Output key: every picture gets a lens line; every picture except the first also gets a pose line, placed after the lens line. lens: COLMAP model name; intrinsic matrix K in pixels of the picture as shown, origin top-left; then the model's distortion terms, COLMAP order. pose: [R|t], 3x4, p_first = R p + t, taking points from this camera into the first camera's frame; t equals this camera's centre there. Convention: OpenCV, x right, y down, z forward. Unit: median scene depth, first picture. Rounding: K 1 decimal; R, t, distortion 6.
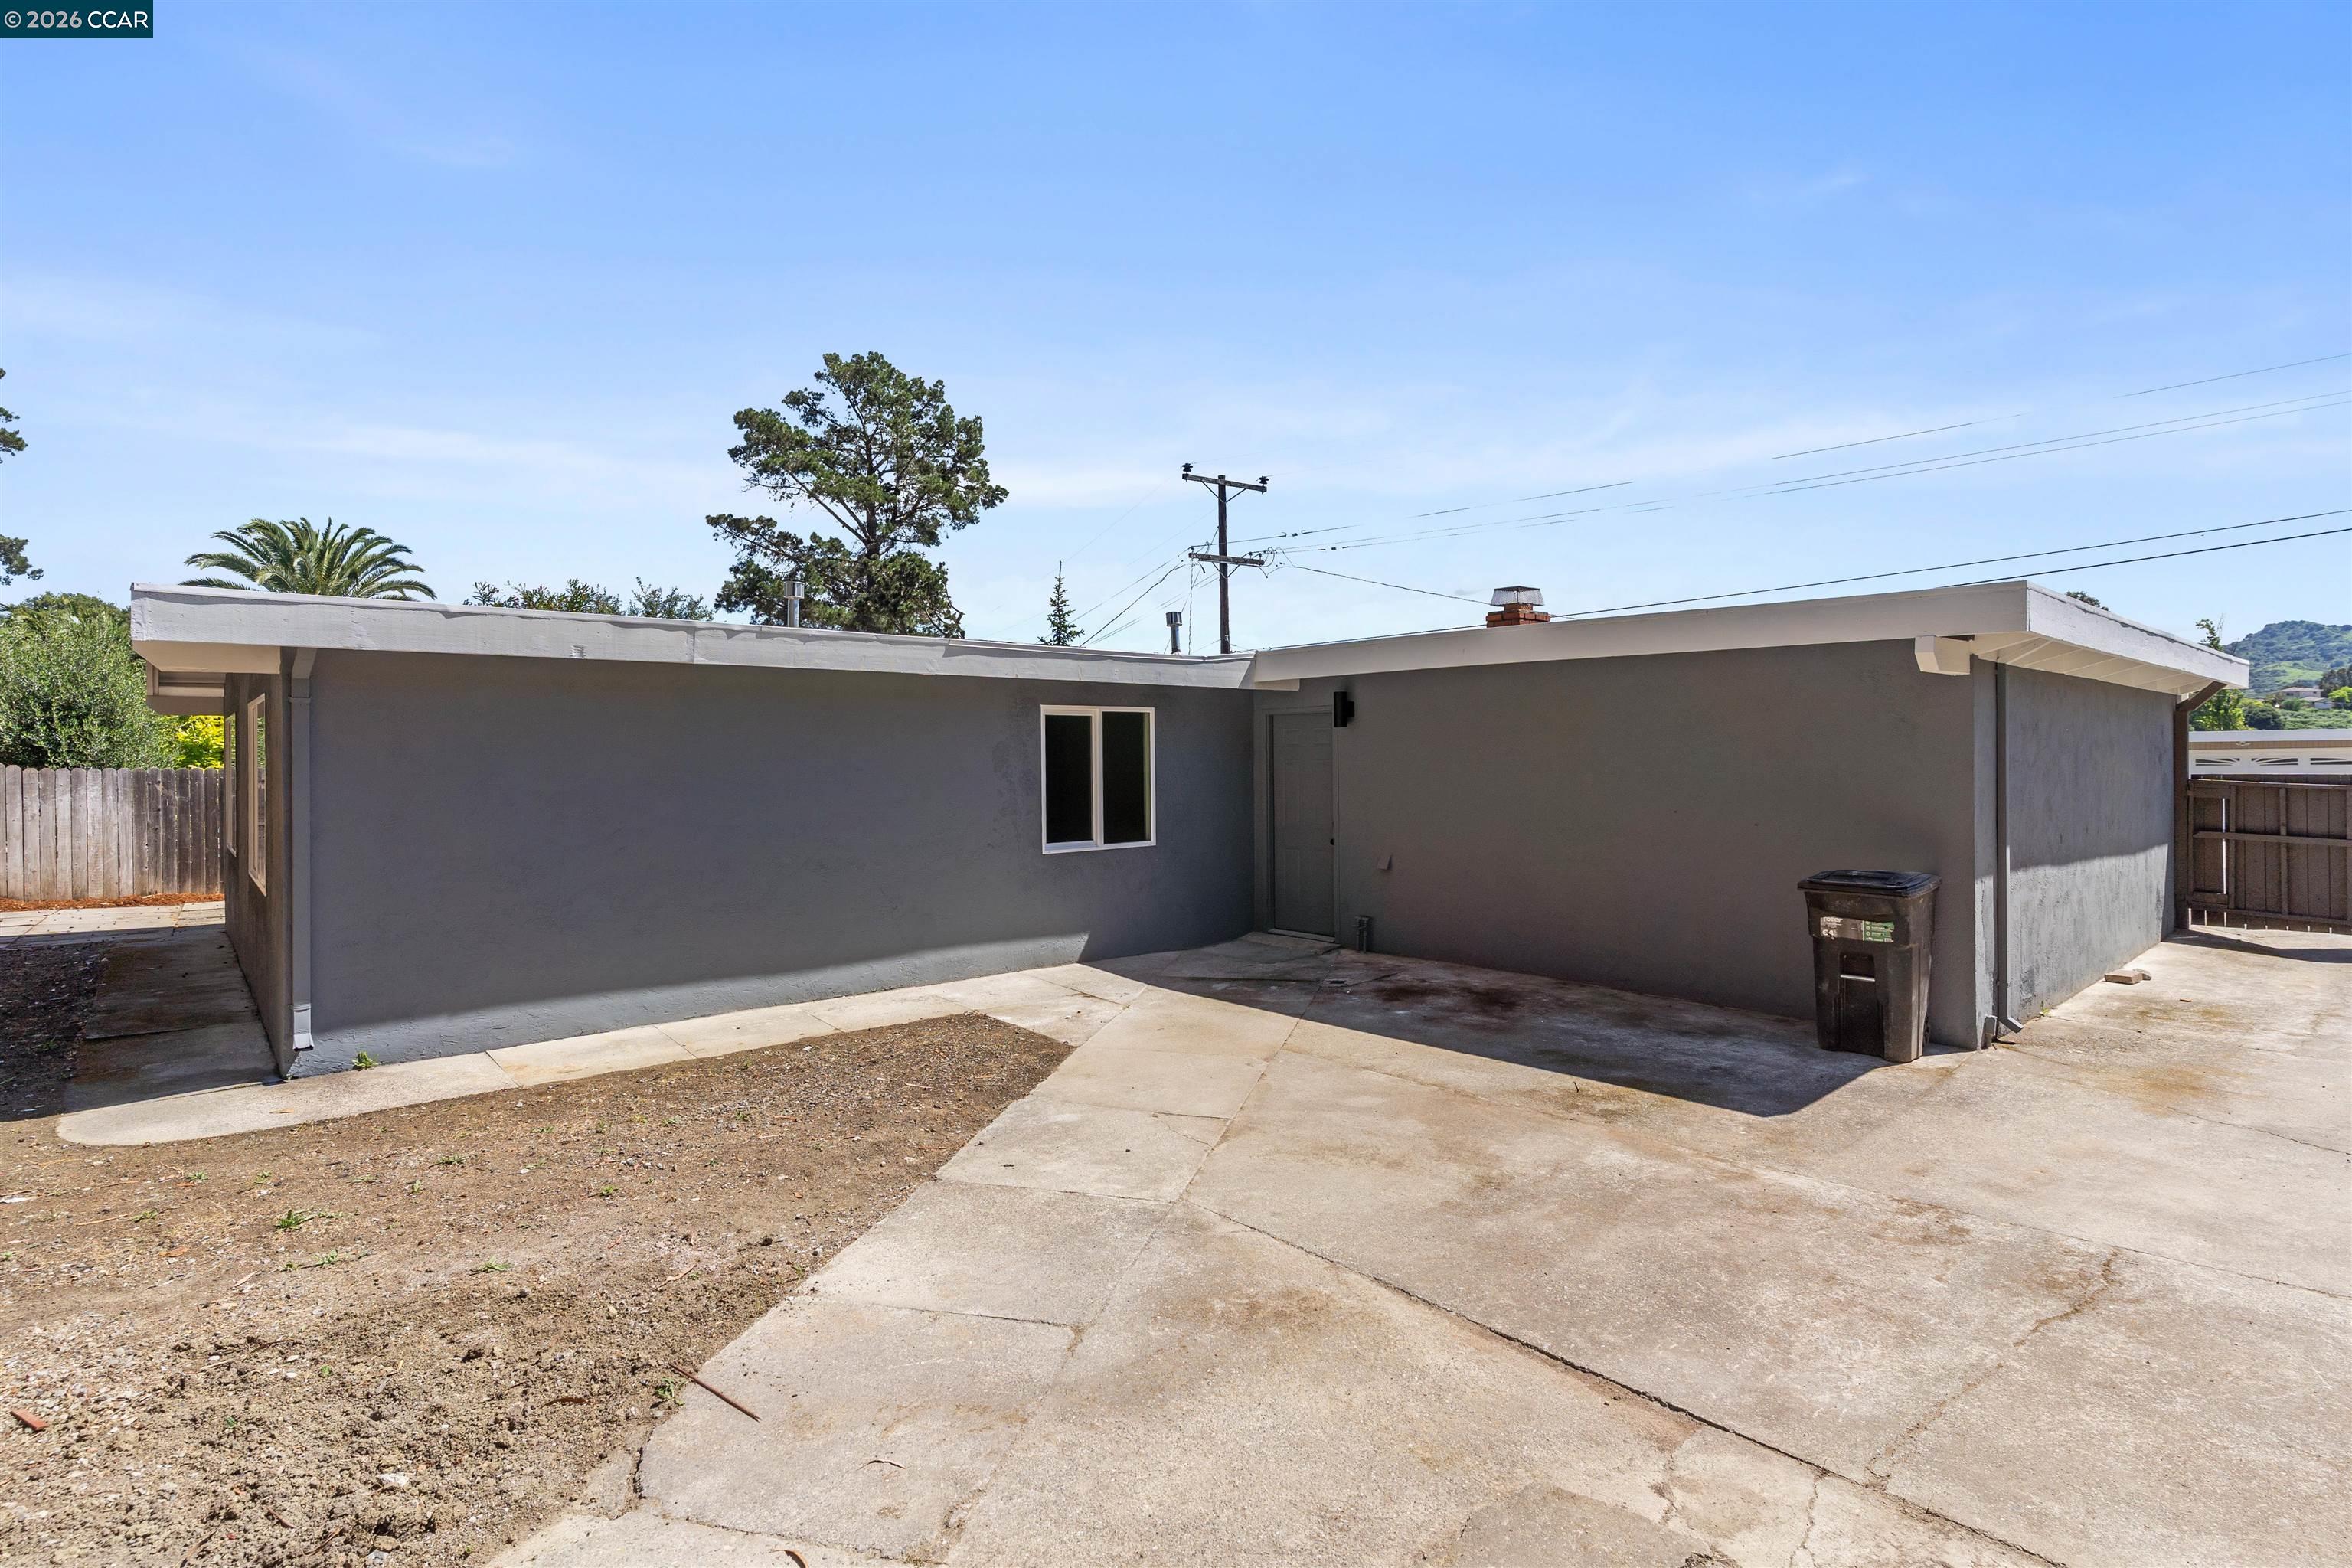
lens RADIAL K [[1143.5, 0, 1160.9], [0, 1143.5, 760.4], [0, 0, 1]] dist [0.000469, 0.000034]
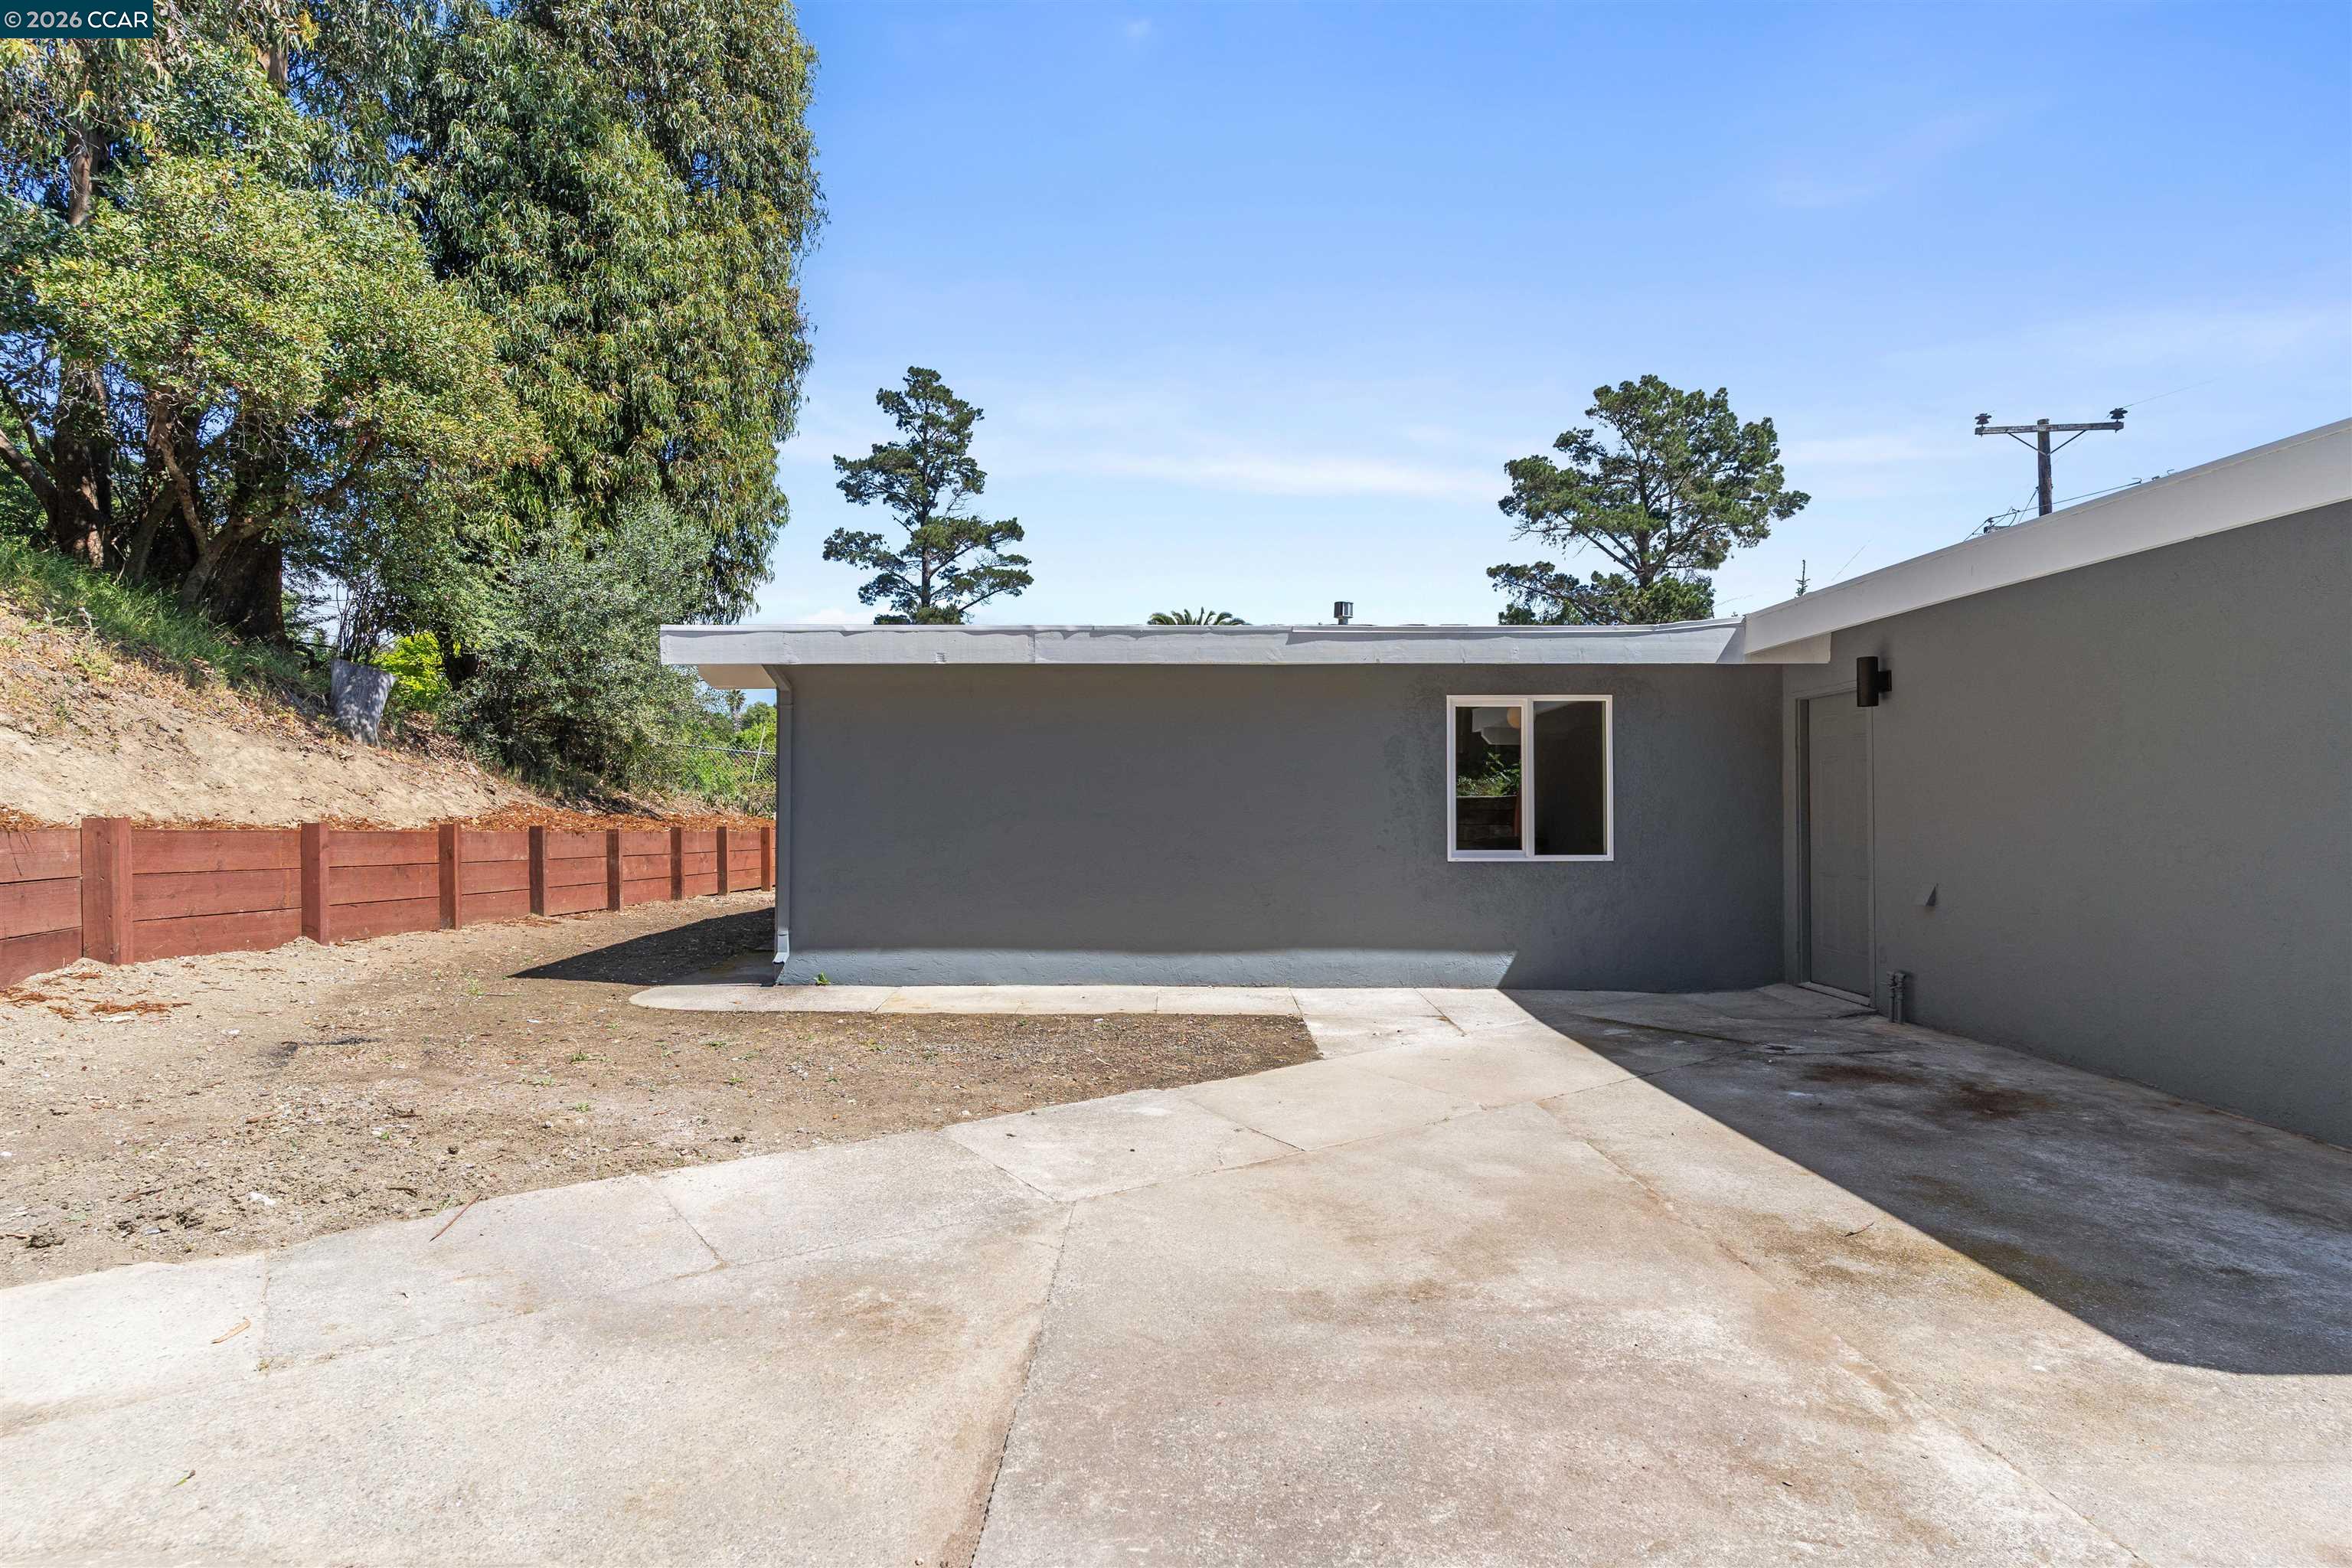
lens RADIAL K [[1114.8, 0, 1186.1], [0, 1114.8, 792.9], [0, 0, 1]] dist [0.001817, 0.000120]
pose [[0.759568, -0.000986, -0.650427, 0.199719], [-0.008721, 0.999894, -0.011700, 0.025963], [0.650370, 0.014559, 0.759478, 0.129106]]
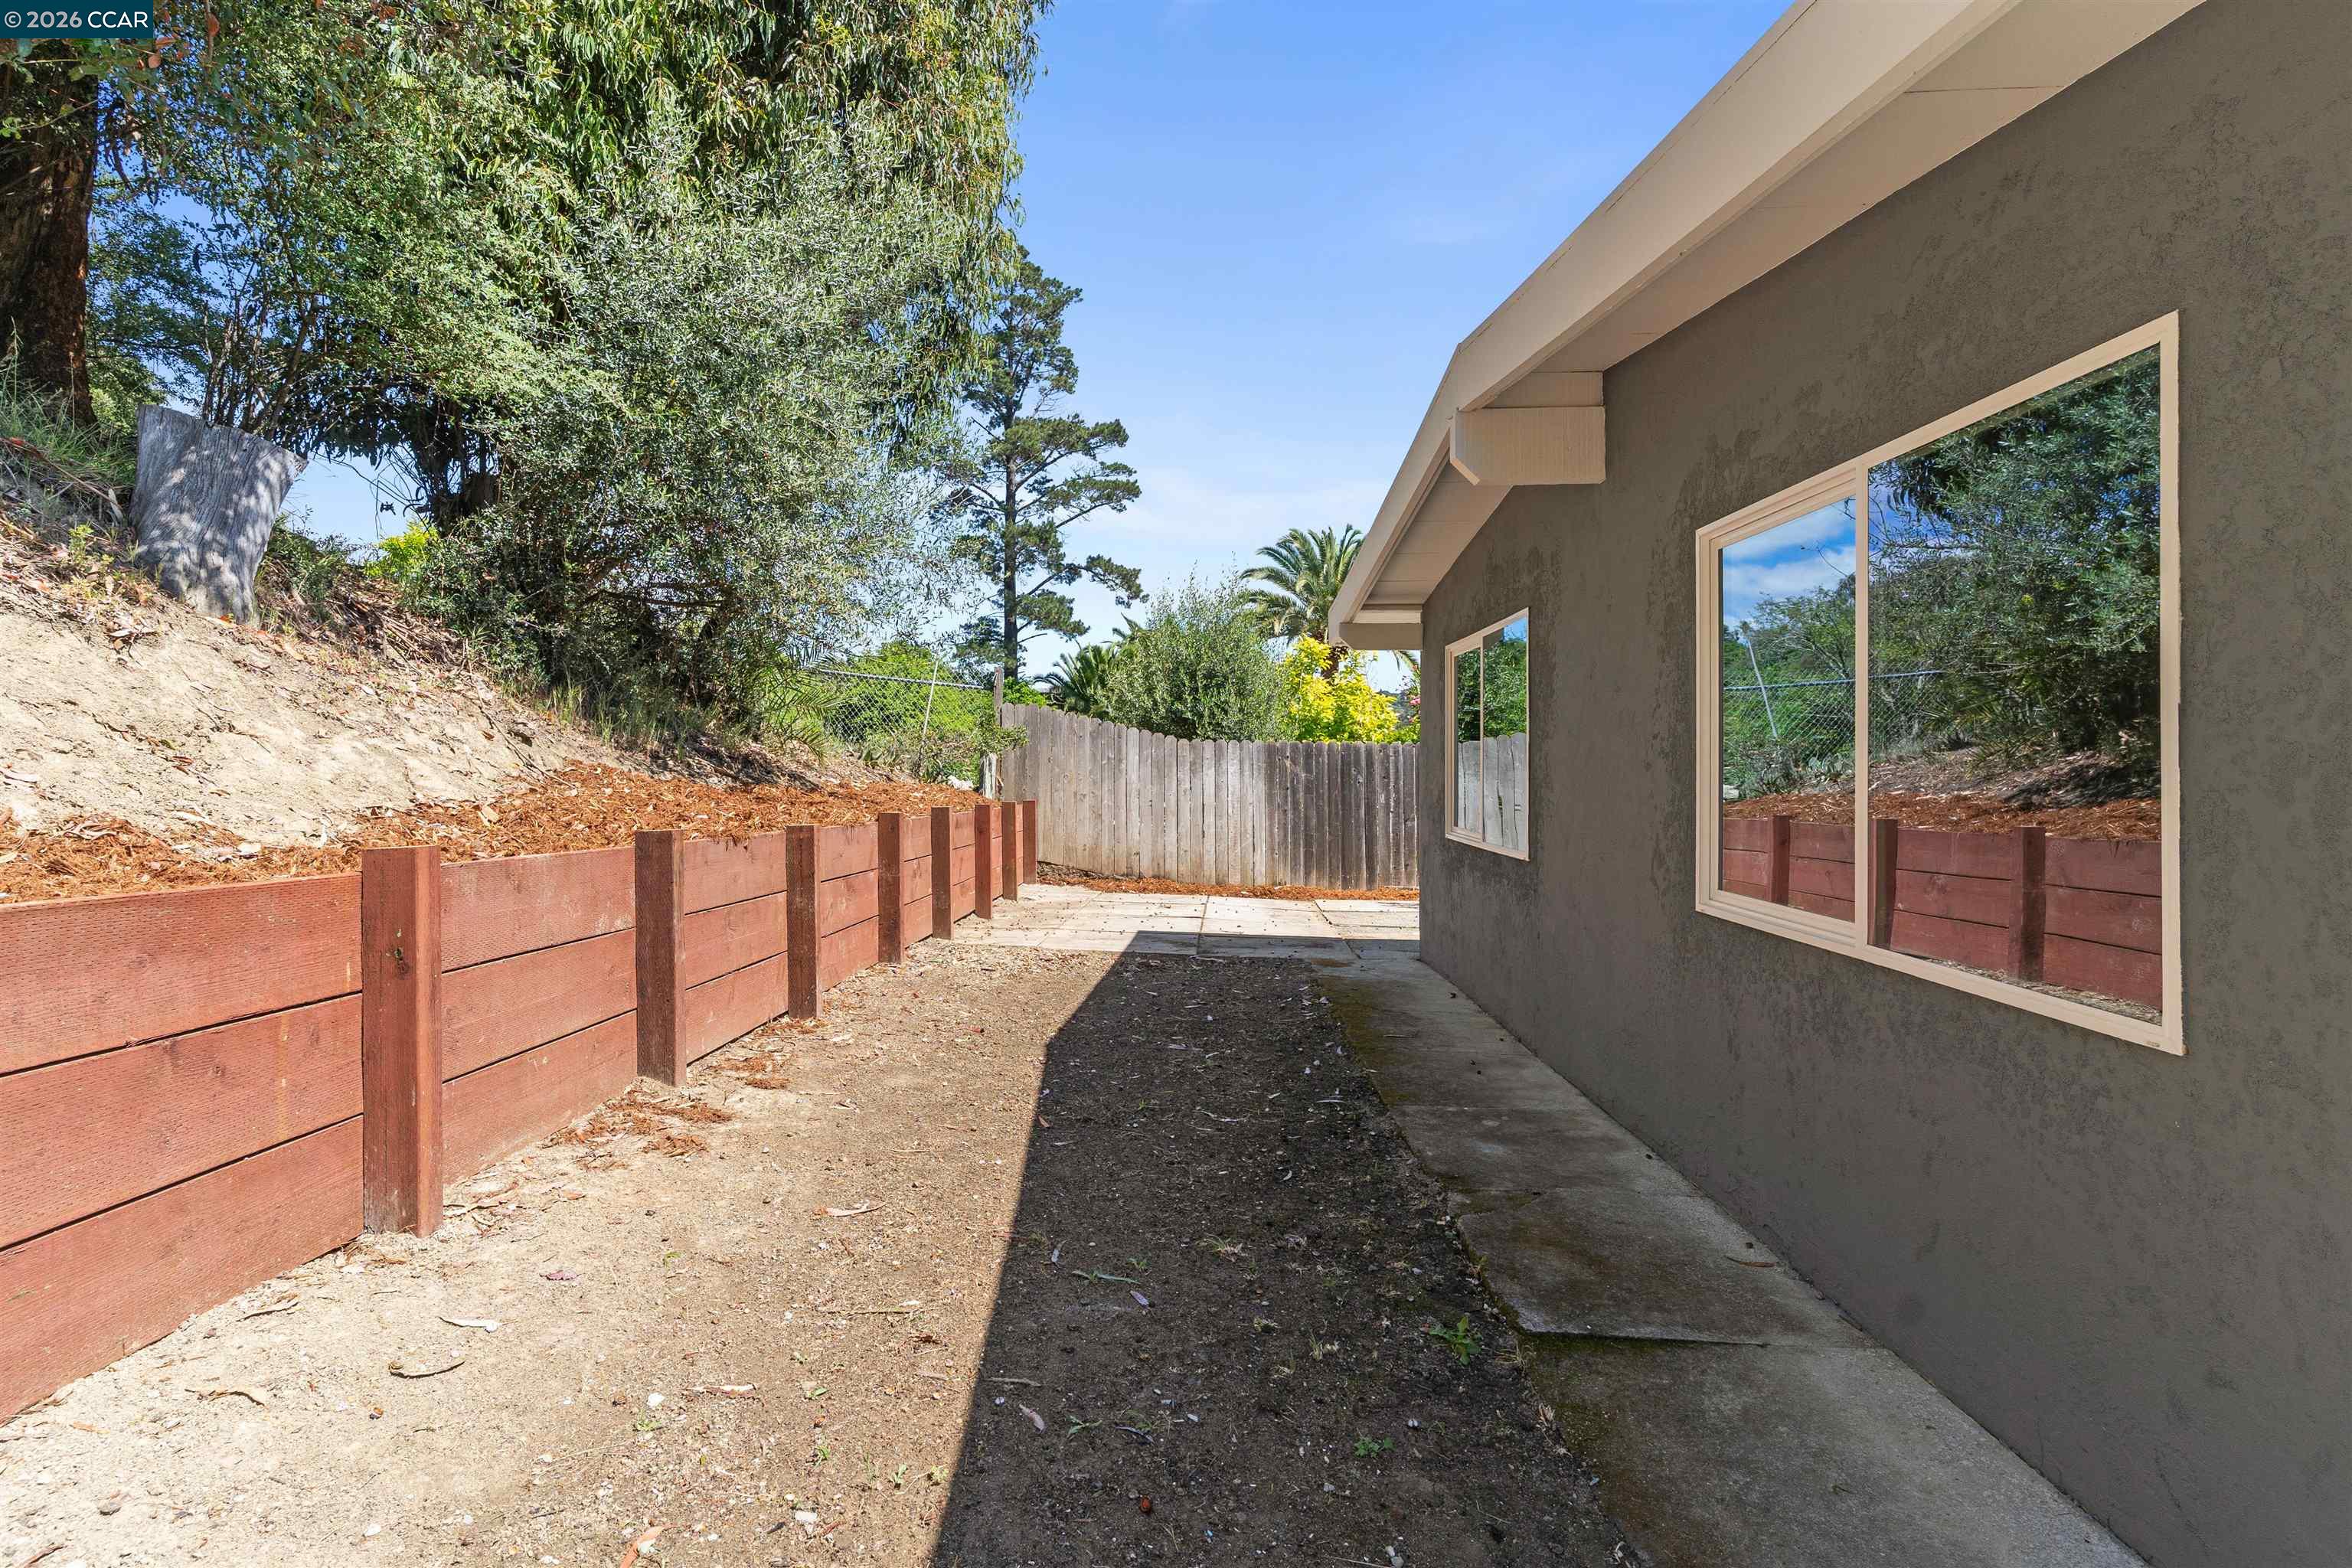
lens RADIAL K [[1148.7, 0, 1170.4], [0, 1148.7, 748.1], [0, 0, 1]] dist [0.002225, -0.000149]
pose [[0.740791, 0.002404, -0.671732, -0.365711], [-0.013653, 0.999841, -0.011478, 0.024484], [0.671597, 0.017674, 0.740706, 0.299889]]
